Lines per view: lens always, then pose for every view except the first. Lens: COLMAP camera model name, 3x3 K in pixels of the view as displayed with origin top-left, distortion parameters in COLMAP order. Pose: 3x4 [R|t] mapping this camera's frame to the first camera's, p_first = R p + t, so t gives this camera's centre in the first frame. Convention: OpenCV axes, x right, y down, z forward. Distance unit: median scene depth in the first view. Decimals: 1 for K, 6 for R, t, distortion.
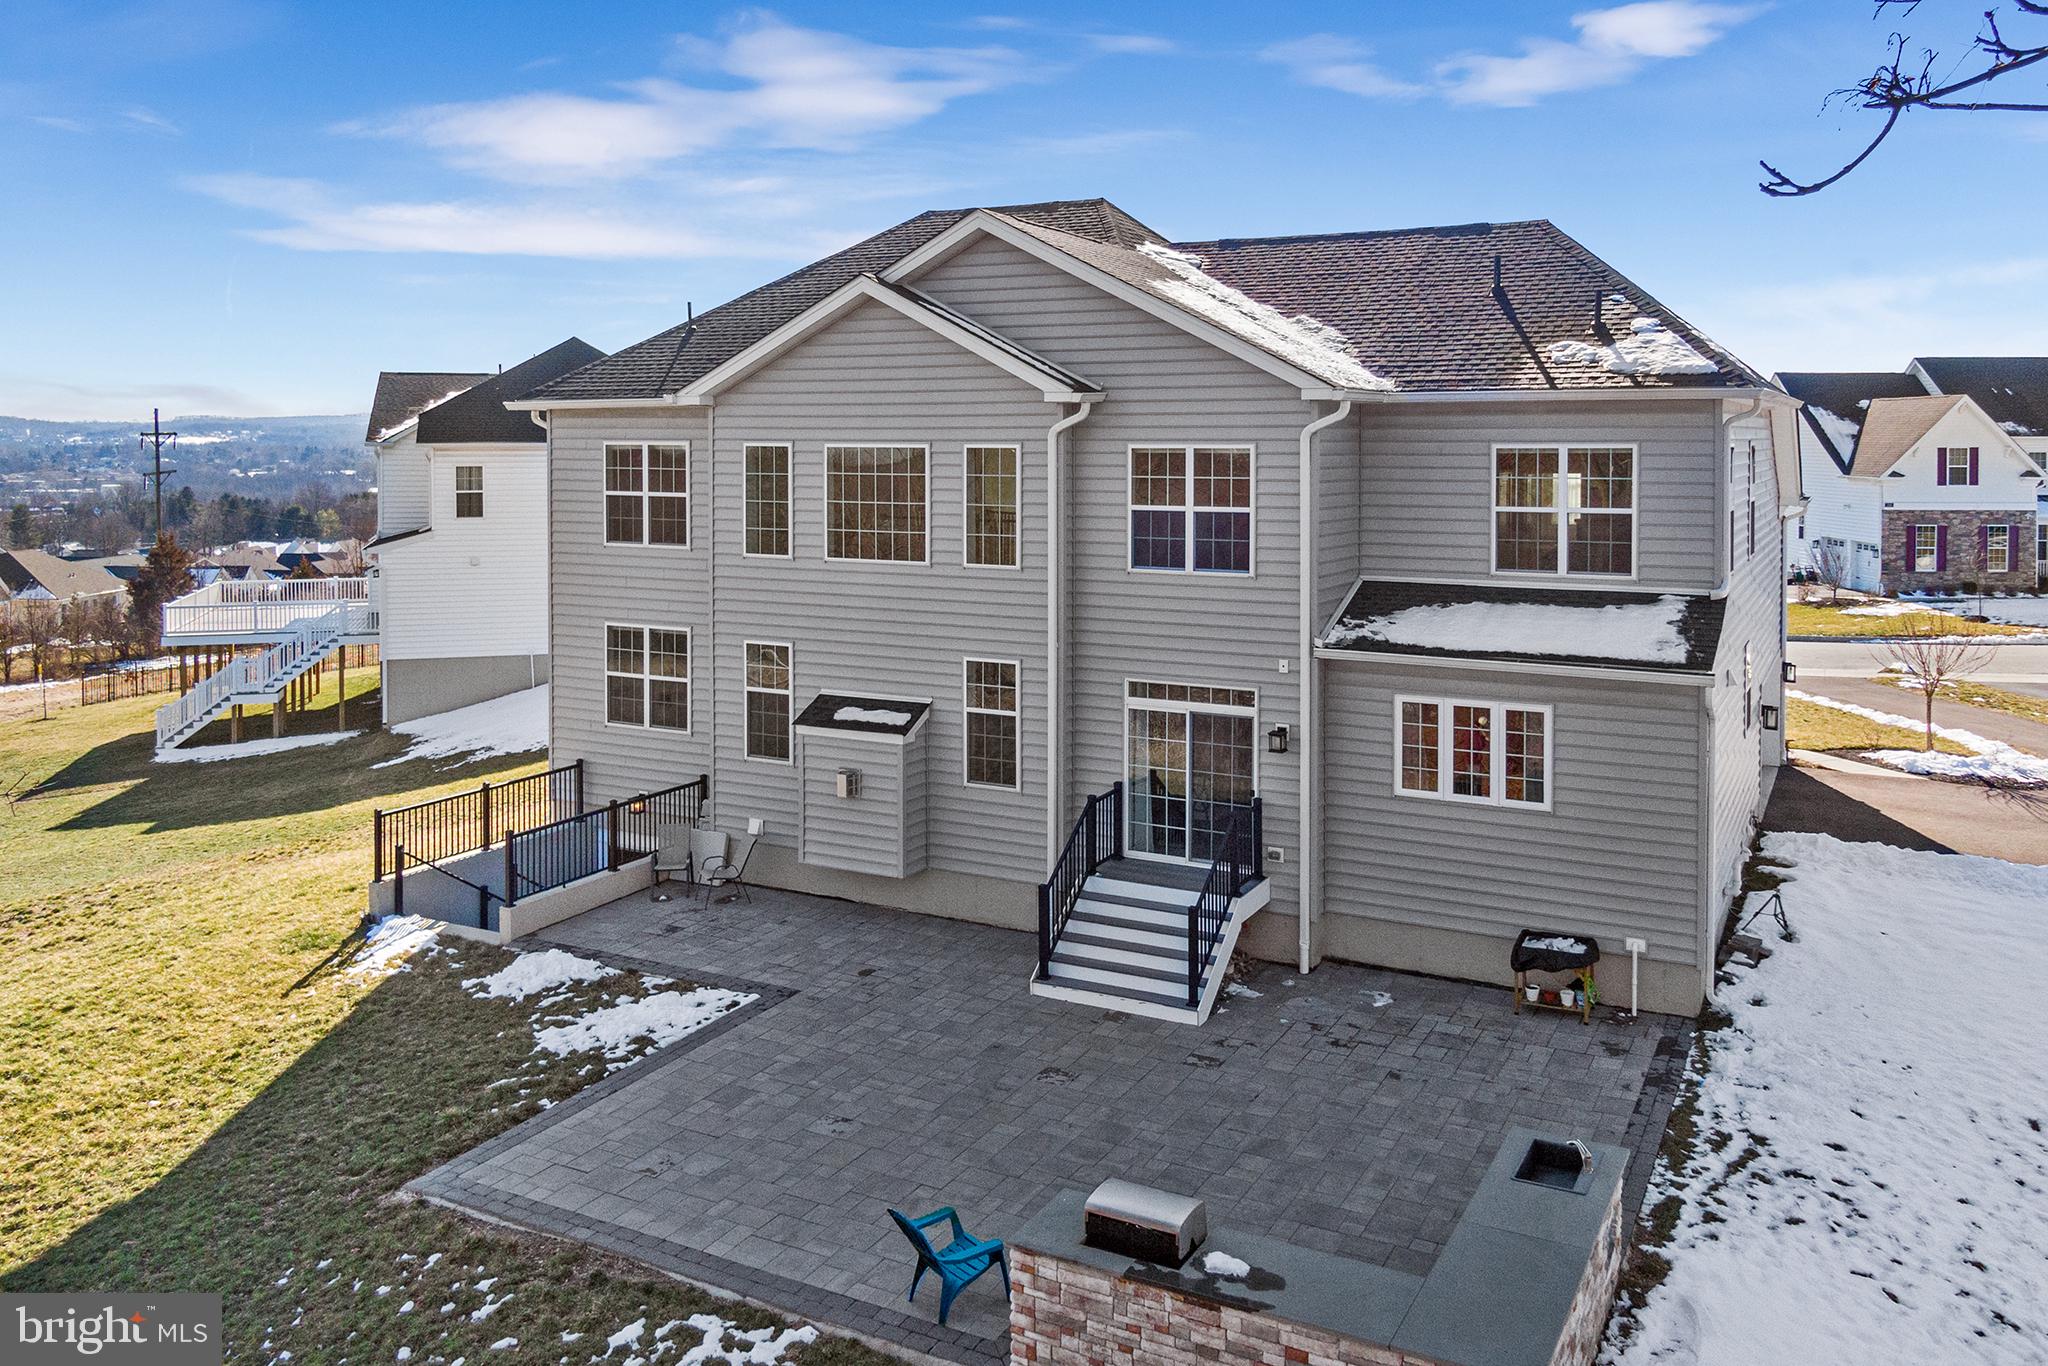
lens RADIAL K [[1597.3, 0, 1028.0], [0, 1597.3, 497.5], [0, 0, 1]] dist [0.006591, -0.001096]
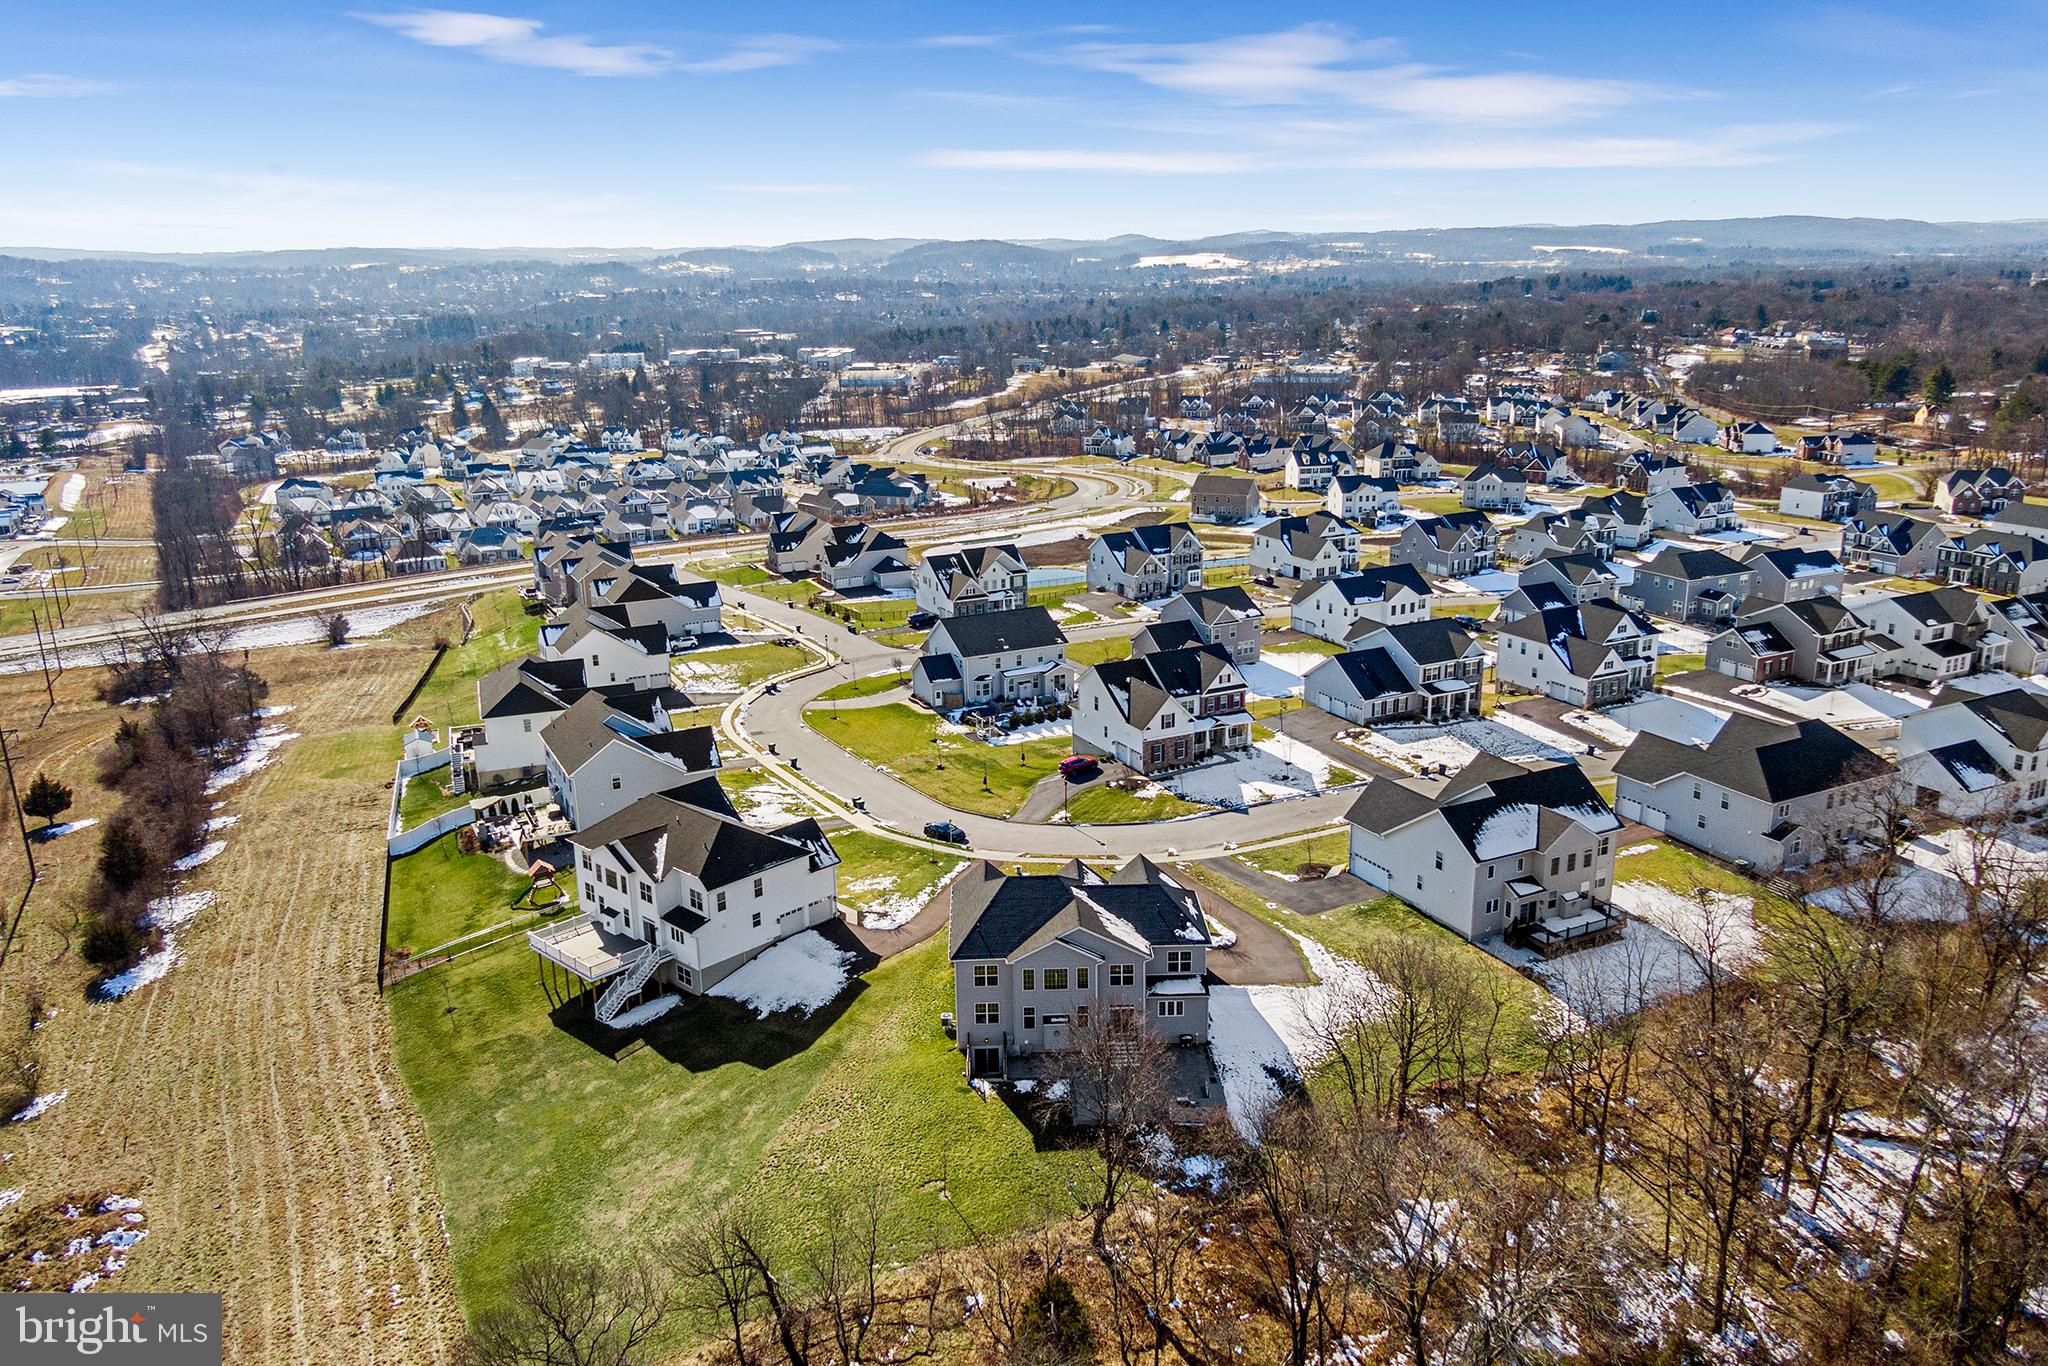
lens RADIAL K [[1597.3, 0, 1022.2], [0, 1597.3, 683.9], [0, 0, 1]] dist [0.006591, -0.001096]
pose [[0.863281, -0.152536, 0.481122, -2.576242], [0.029450, 0.966838, 0.253686, -2.270324], [-0.503863, -0.204833, 0.839146, -3.092660]]
